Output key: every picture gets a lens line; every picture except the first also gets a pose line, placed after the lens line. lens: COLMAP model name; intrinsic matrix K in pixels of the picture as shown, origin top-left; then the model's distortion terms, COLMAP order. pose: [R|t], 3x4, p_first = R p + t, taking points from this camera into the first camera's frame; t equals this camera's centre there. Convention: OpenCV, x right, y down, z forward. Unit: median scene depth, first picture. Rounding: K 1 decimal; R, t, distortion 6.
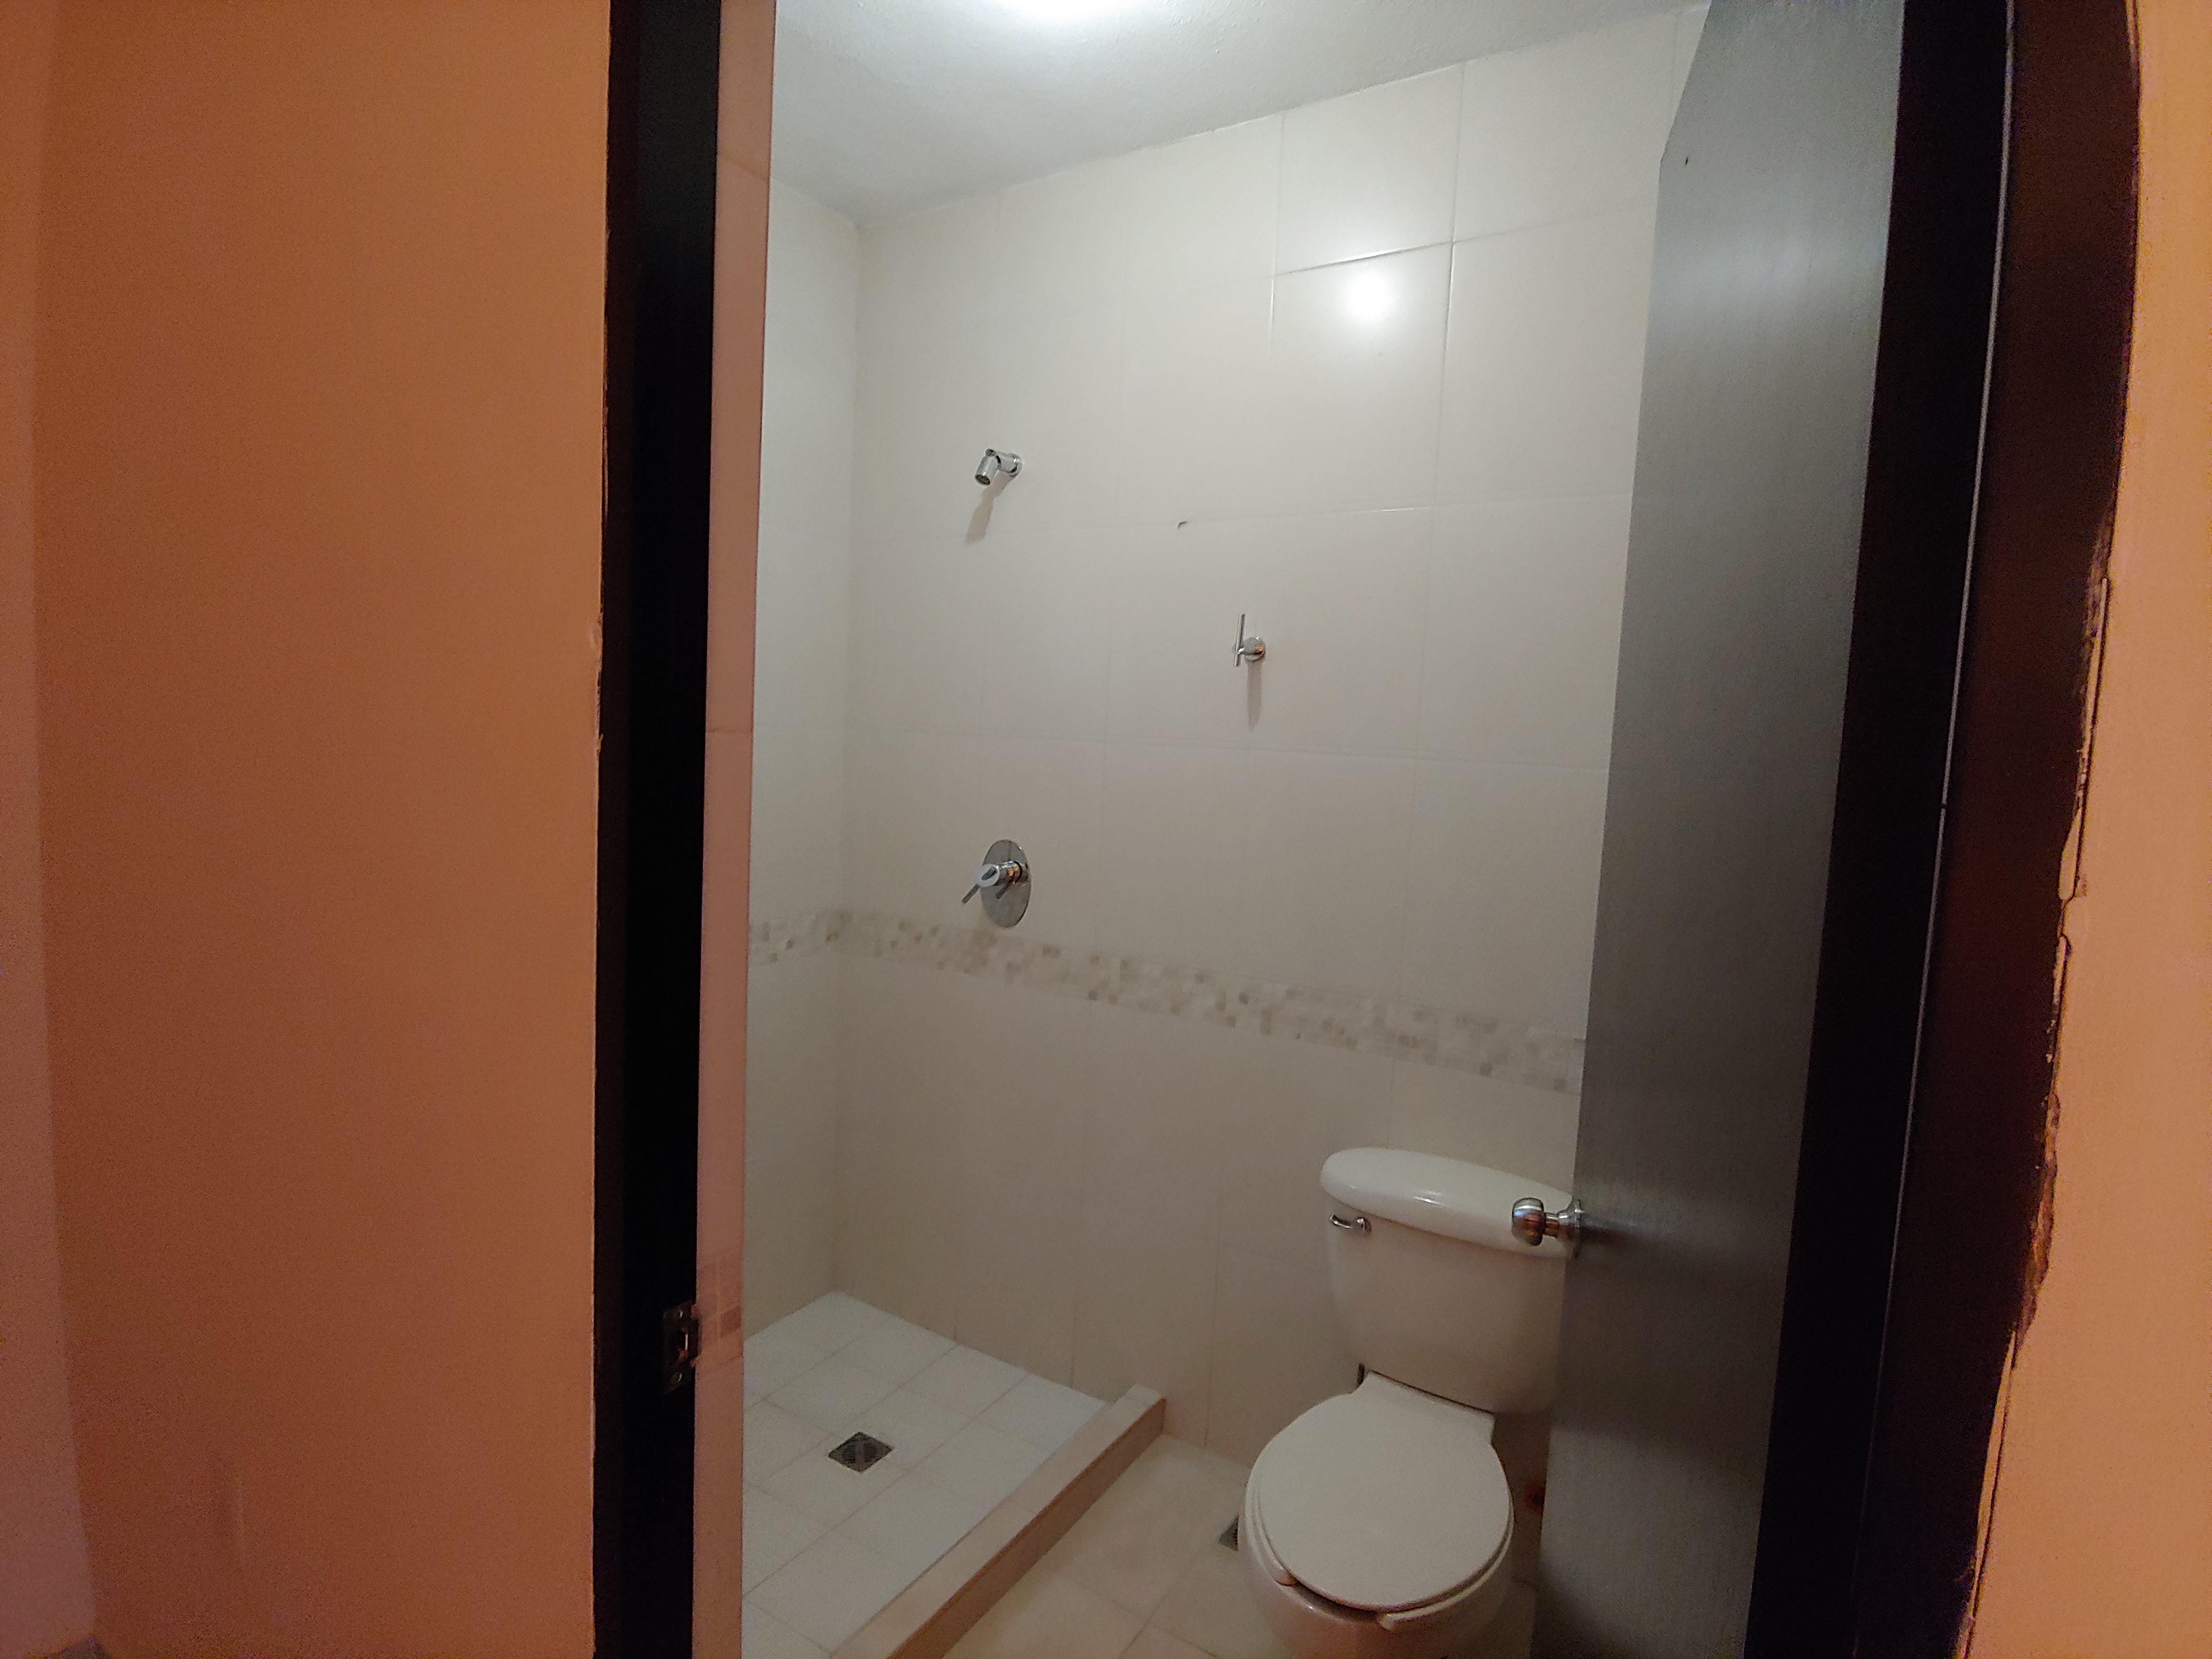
lens RADIAL K [[1135.1, 0, 1108.3], [0, 1135.1, 829.8], [0, 0, 1]] dist [-0.009823, 0.001579]
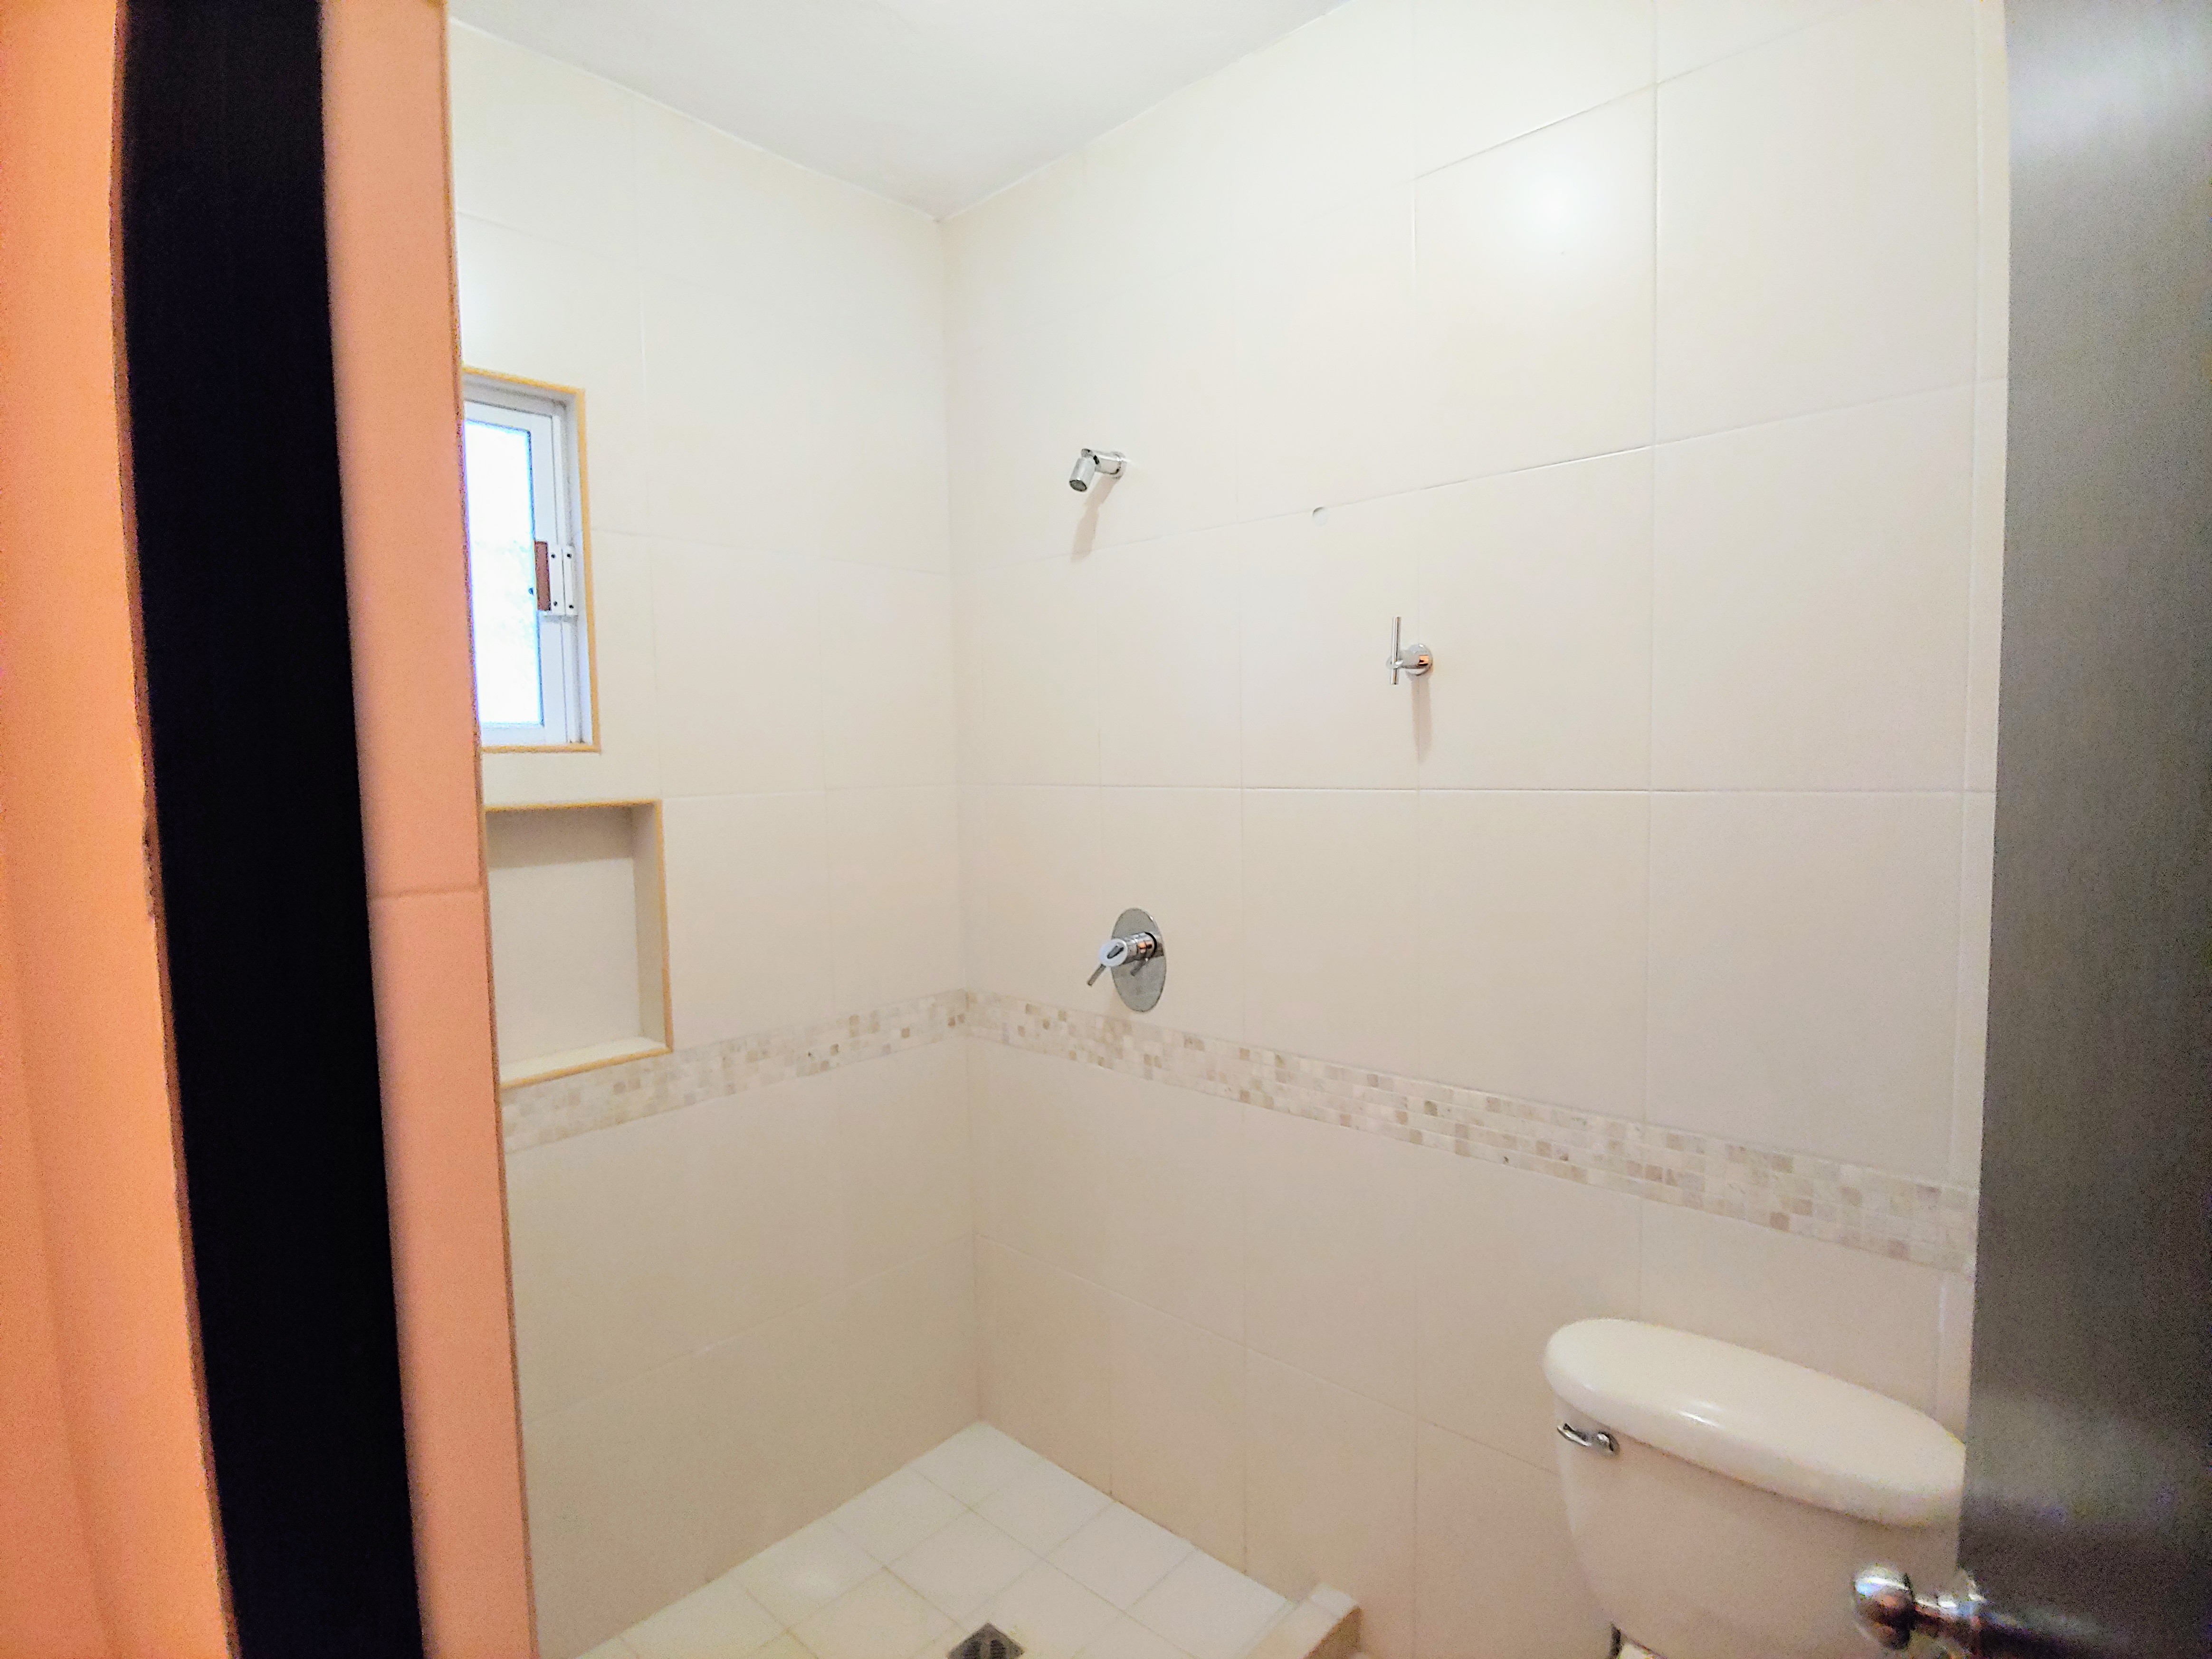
lens RADIAL K [[1135.1, 0, 1104.0], [0, 1135.1, 827.6], [0, 0, 1]] dist [-0.009823, 0.001579]
pose [[0.979111, -0.052280, -0.196490, 0.059389], [0.047918, 0.998489, -0.026893, -0.031263], [0.197599, 0.016916, 0.980137, 0.181797]]
